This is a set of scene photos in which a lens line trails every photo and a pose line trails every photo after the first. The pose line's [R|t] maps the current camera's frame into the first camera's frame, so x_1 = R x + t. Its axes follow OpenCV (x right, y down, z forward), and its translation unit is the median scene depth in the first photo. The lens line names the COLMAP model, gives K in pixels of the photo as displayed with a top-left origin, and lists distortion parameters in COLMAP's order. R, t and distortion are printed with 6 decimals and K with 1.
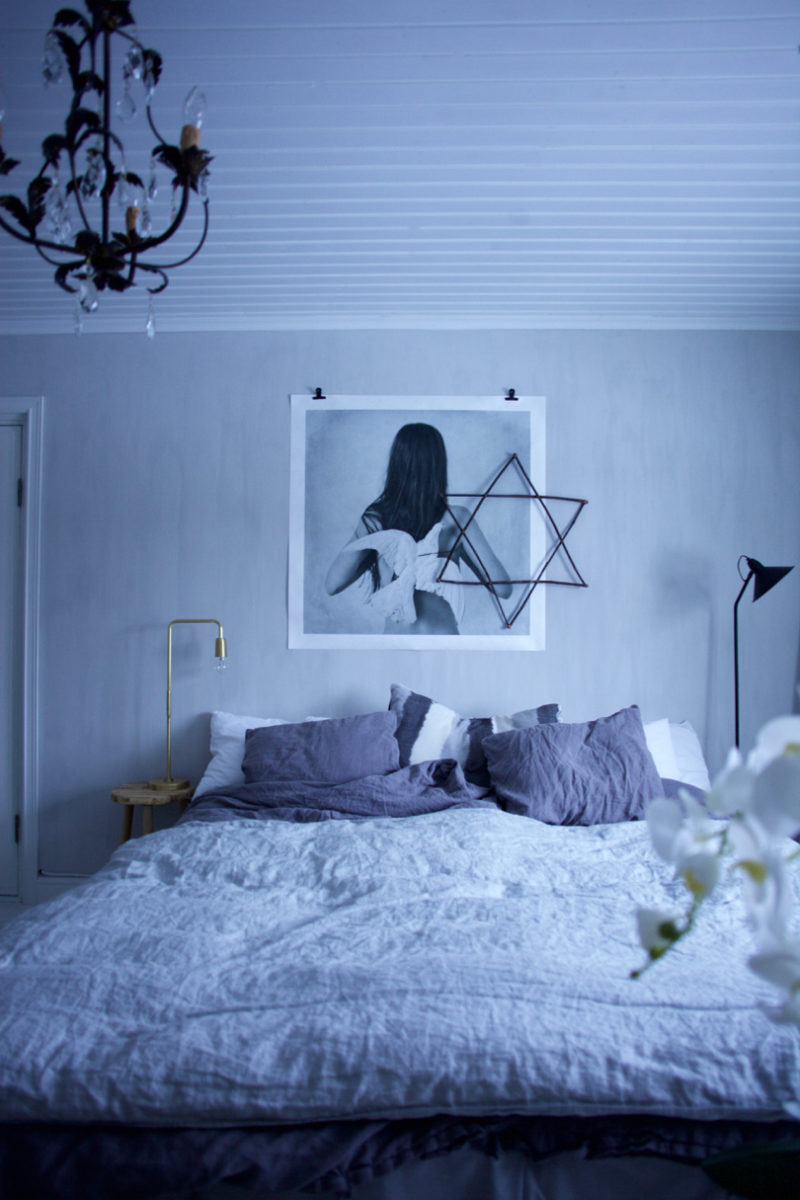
lens RADIAL K [[816.4, 0, 399.1], [0, 816.4, 606.1], [0, 0, 1]] dist [-0.104042, 0.092850]
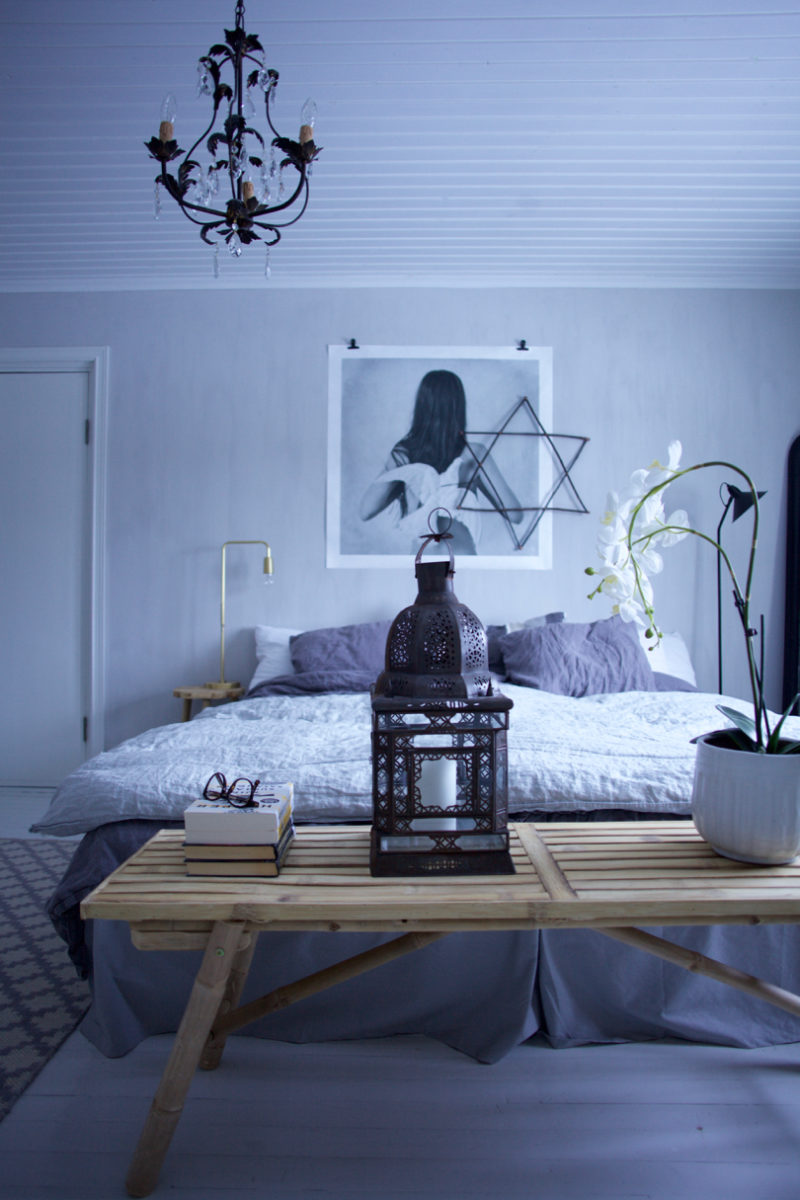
lens RADIAL K [[840.1, 0, 400.0], [0, 840.1, 600.0], [0, 0, 1]] dist [-0.109128, 0.107510]
pose [[0.999997, -0.000135, 0.002483, -0.040900], [0.000100, 0.999899, 0.014182, 0.090340], [-0.002485, -0.014182, 0.999896, -0.193900]]
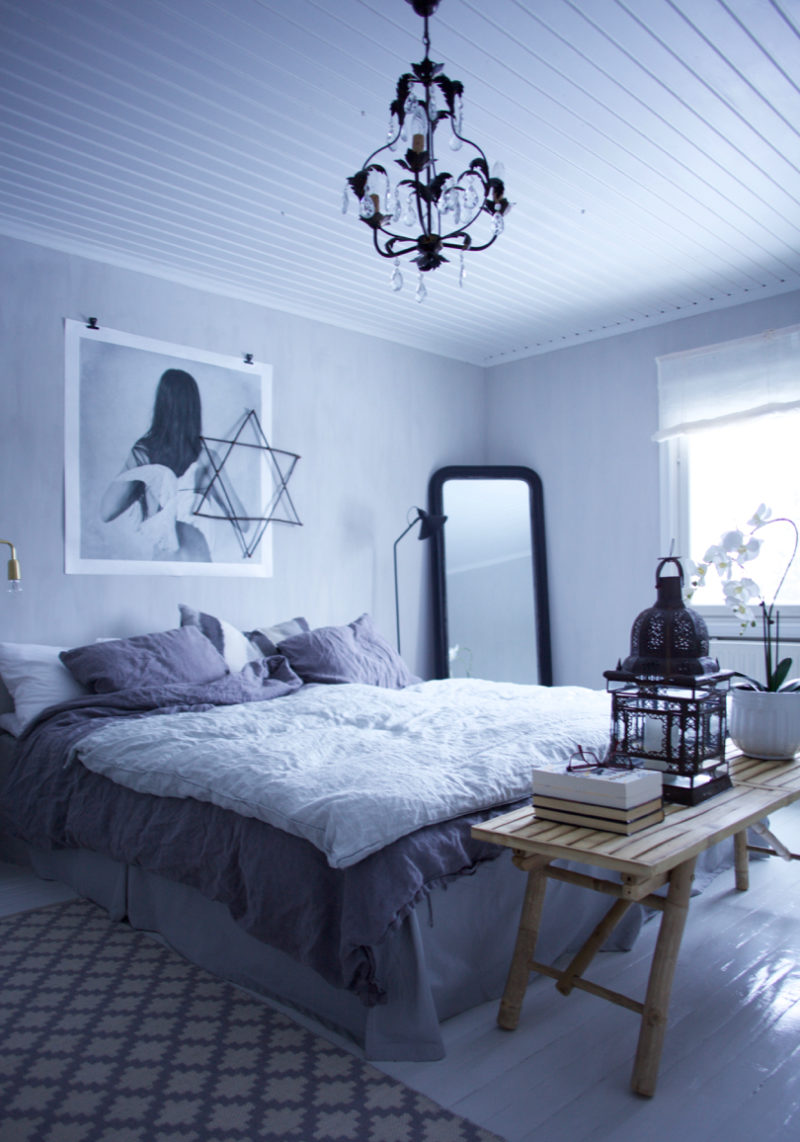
lens RADIAL K [[856.3, 0, 398.8], [0, 856.3, 618.5], [0, 0, 1]] dist [-0.101537, 0.081721]
pose [[0.698227, -0.025619, 0.715418, -0.667532], [0.004451, 0.999495, 0.031448, 0.086100], [-0.715863, -0.018773, 0.697989, -0.018909]]
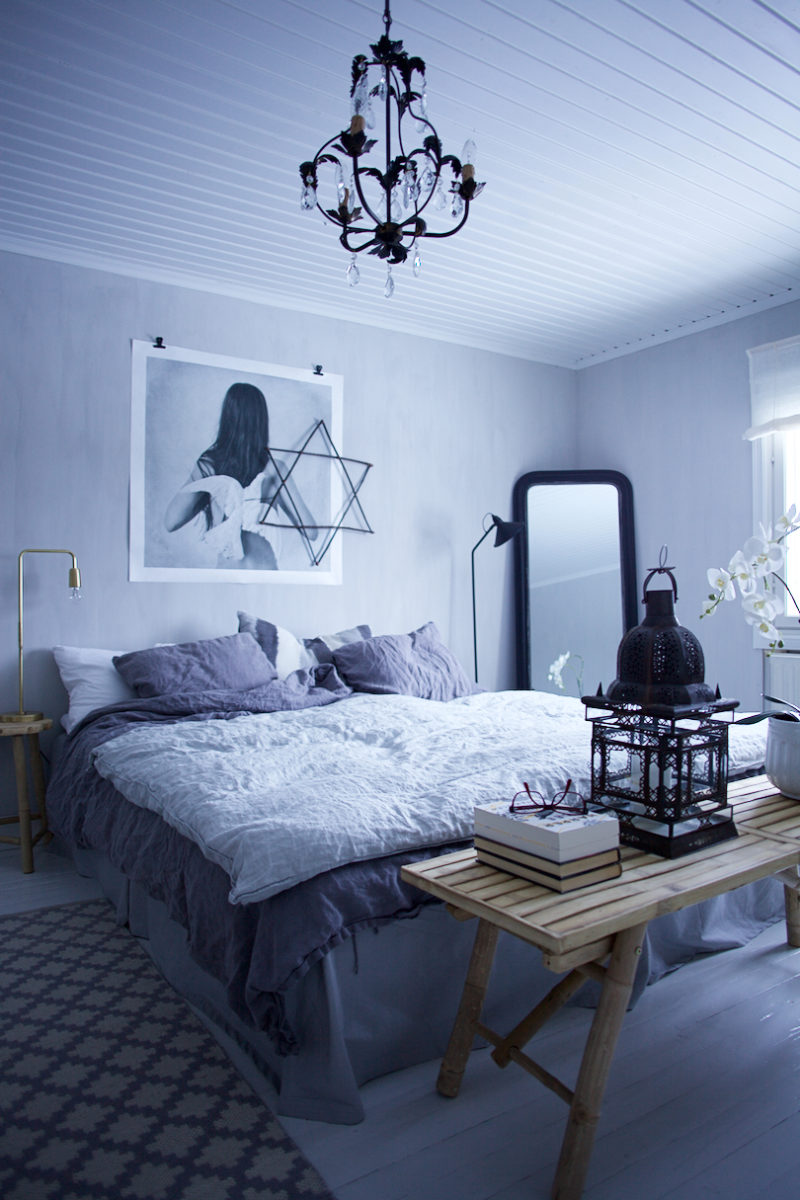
lens RADIAL K [[821.6, 0, 398.3], [0, 821.6, 602.8], [0, 0, 1]] dist [-0.105665, 0.093605]
pose [[0.824318, -0.004577, 0.566109, -0.498831], [-0.000932, 0.999955, 0.009441, 0.078499], [-0.566127, -0.008310, 0.824276, -0.065161]]
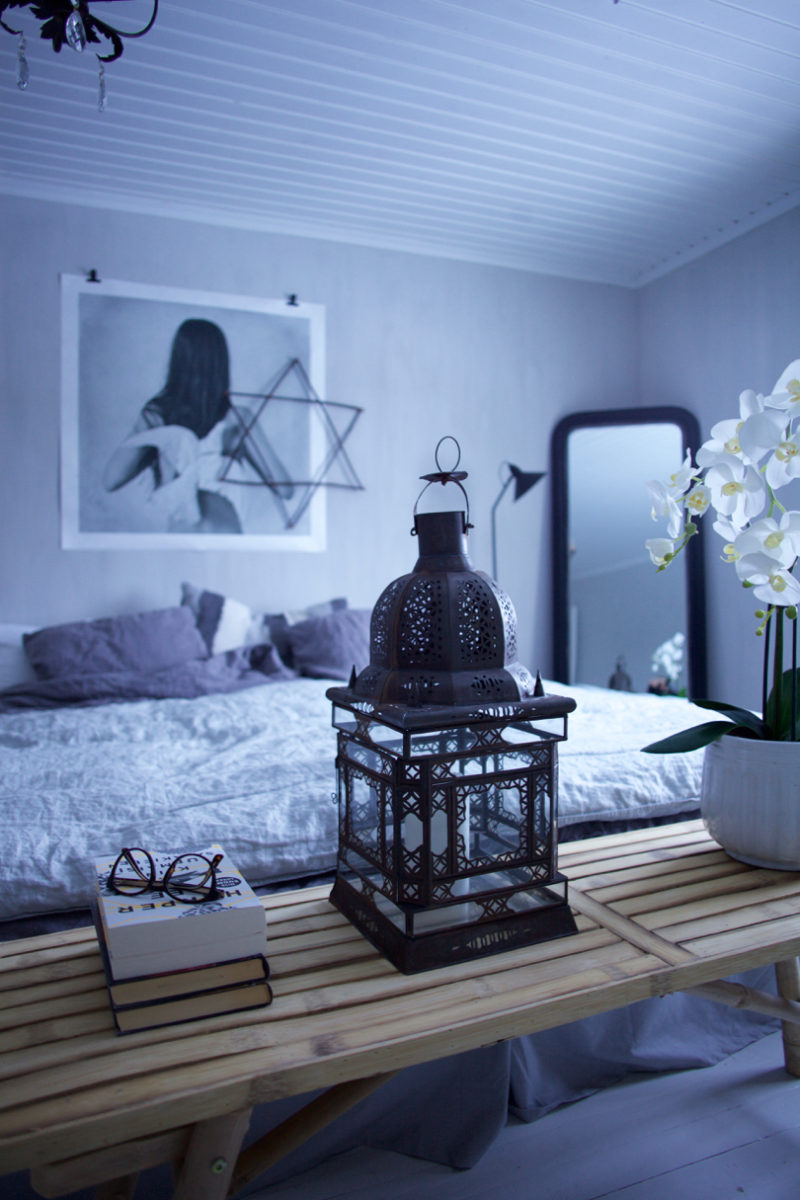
lens RADIAL K [[835.1, 0, 398.8], [0, 835.1, 604.1], [0, 0, 1]] dist [-0.106775, 0.095938]
pose [[0.917484, -0.020388, 0.397249, -0.176548], [0.009709, 0.999536, 0.028875, 0.103184], [-0.397653, -0.022636, 0.917257, -0.011711]]
